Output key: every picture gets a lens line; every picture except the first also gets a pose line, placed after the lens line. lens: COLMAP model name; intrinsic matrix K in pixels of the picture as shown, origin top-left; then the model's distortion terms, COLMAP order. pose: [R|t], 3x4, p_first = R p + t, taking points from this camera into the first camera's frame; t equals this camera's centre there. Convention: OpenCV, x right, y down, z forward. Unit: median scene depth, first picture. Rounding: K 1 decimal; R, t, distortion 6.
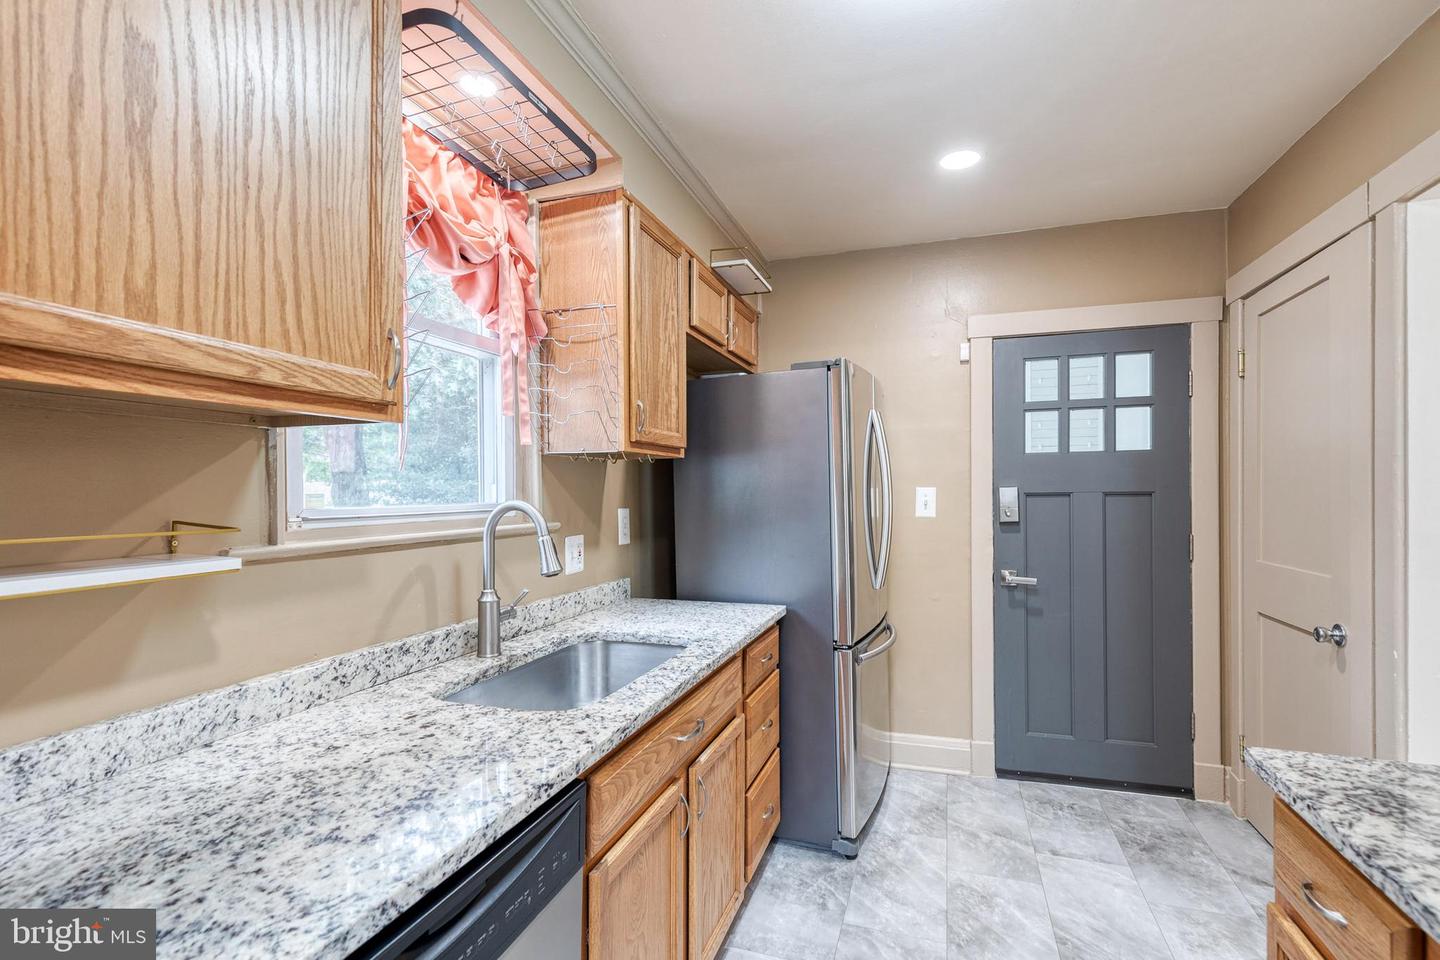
lens RADIAL K [[675.0, 0, 740.4], [0, 675.0, 492.3], [0, 0, 1]] dist [0.014463, -0.000101]
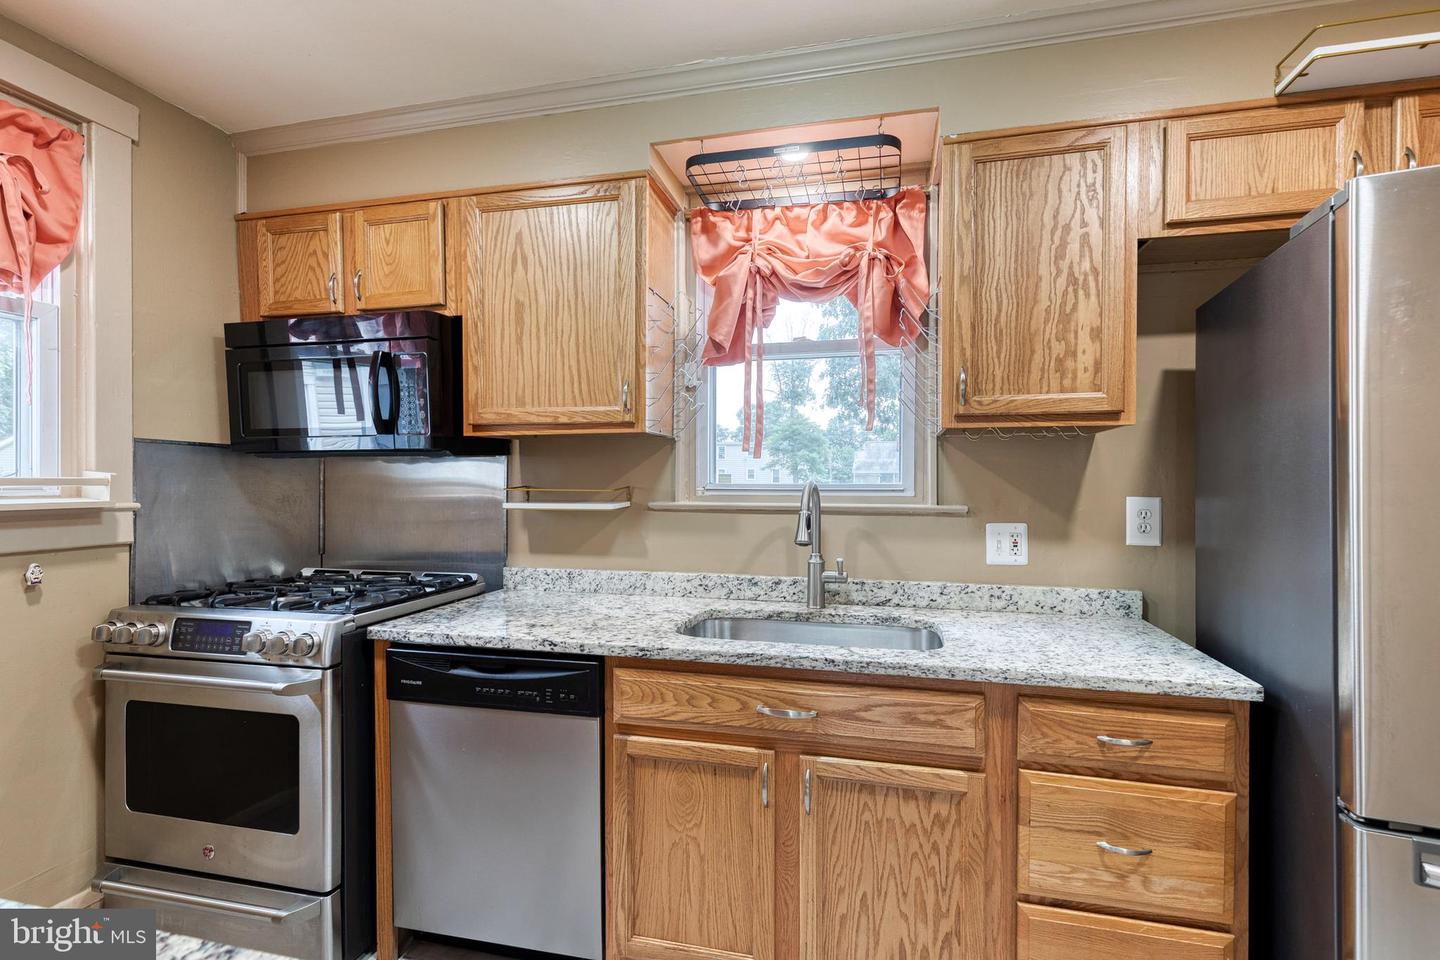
lens RADIAL K [[663.1, 0, 733.7], [0, 663.1, 480.3], [0, 0, 1]] dist [0.016234, -0.000607]
pose [[0.057084, 0.008664, -0.998332, 1.037251], [-0.004592, 0.999954, 0.008416, 0.003314], [0.998359, 0.004104, 0.057121, 0.996754]]
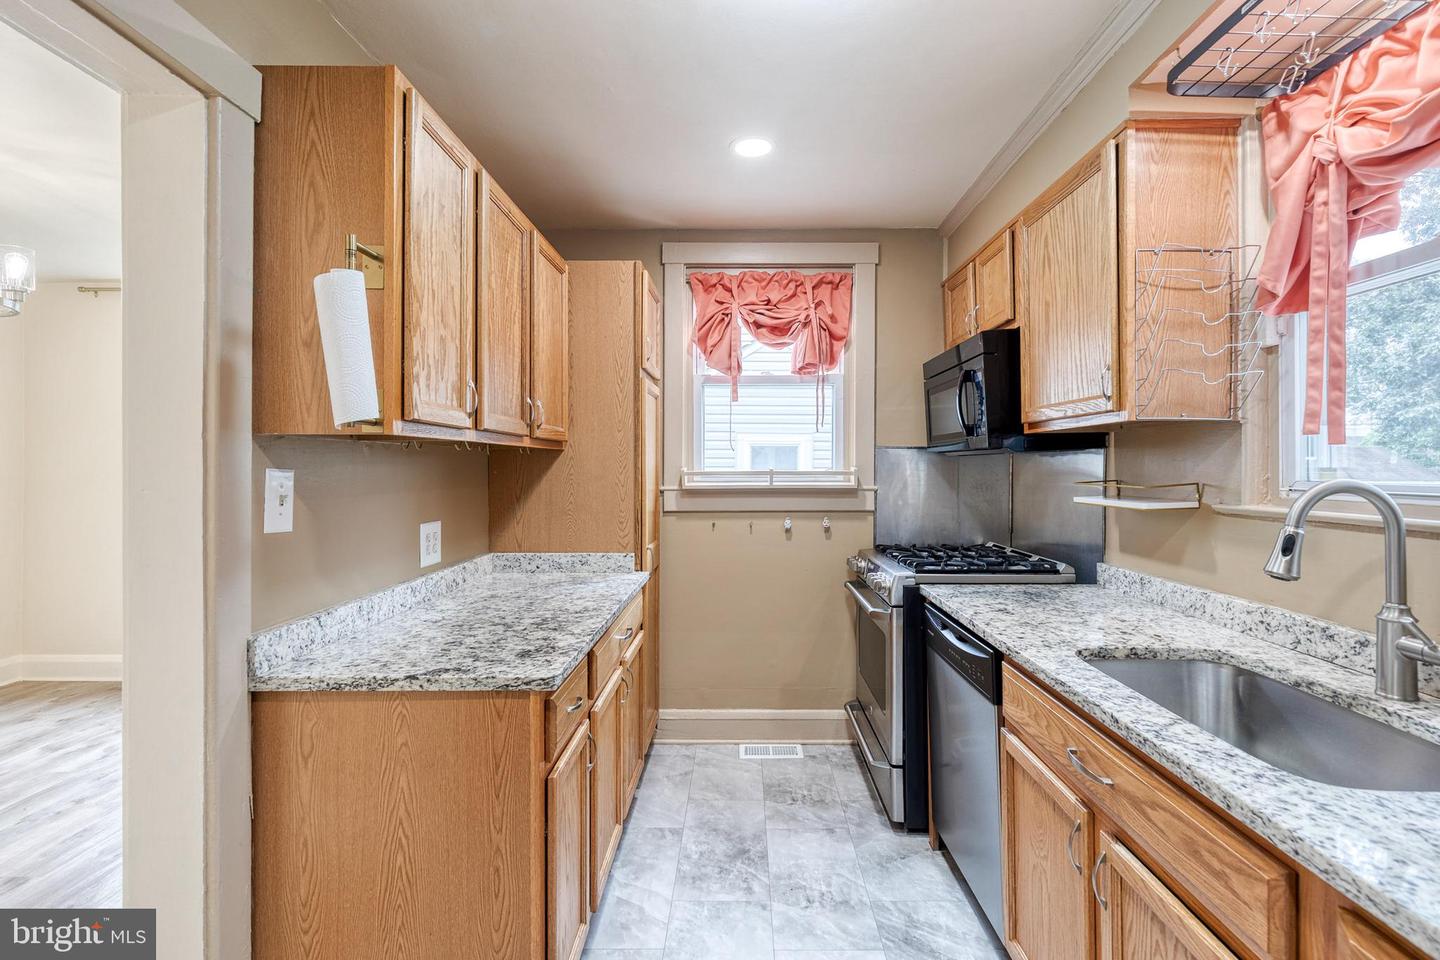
lens RADIAL K [[663.8, 0, 724.5], [0, 663.8, 459.2], [0, 0, 1]] dist [0.008511, -0.000615]
pose [[-0.963550, 0.005910, -0.267464, 0.641743], [0.007827, 0.999951, -0.006101, -0.014643], [0.267415, -0.007972, -0.963549, 1.905299]]
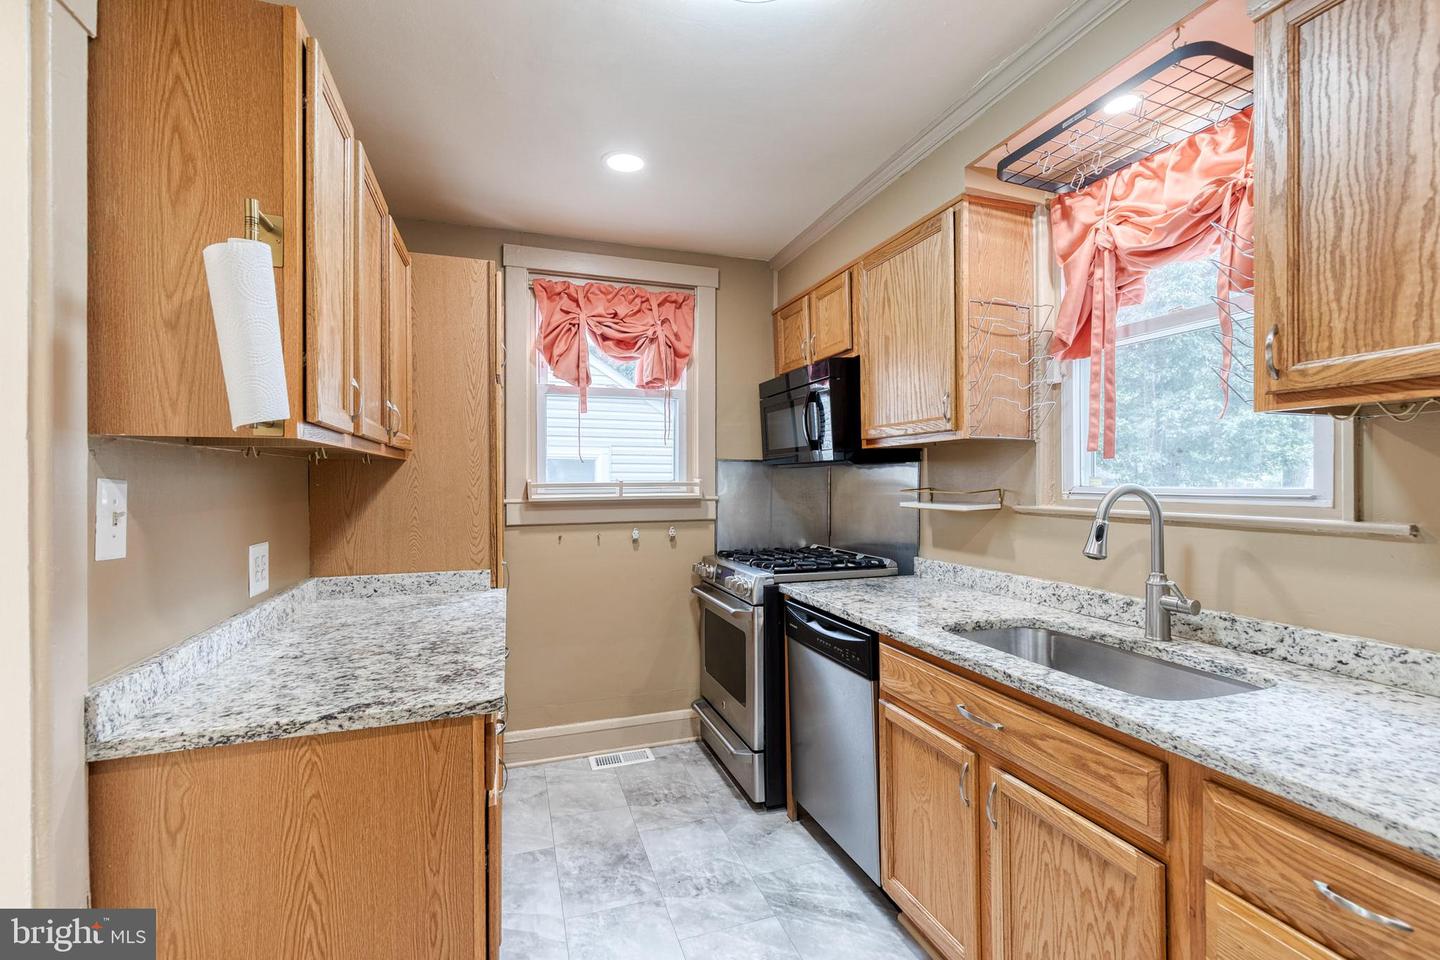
lens RADIAL K [[654.9, 0, 721.9], [0, 654.9, 474.6], [0, 0, 1]] dist [0.011155, -0.000322]
pose [[-0.815493, 0.006978, -0.578725, 0.915966], [0.009232, 0.999957, -0.000953, -0.008850], [0.578694, -0.006120, -0.815522, 1.813812]]
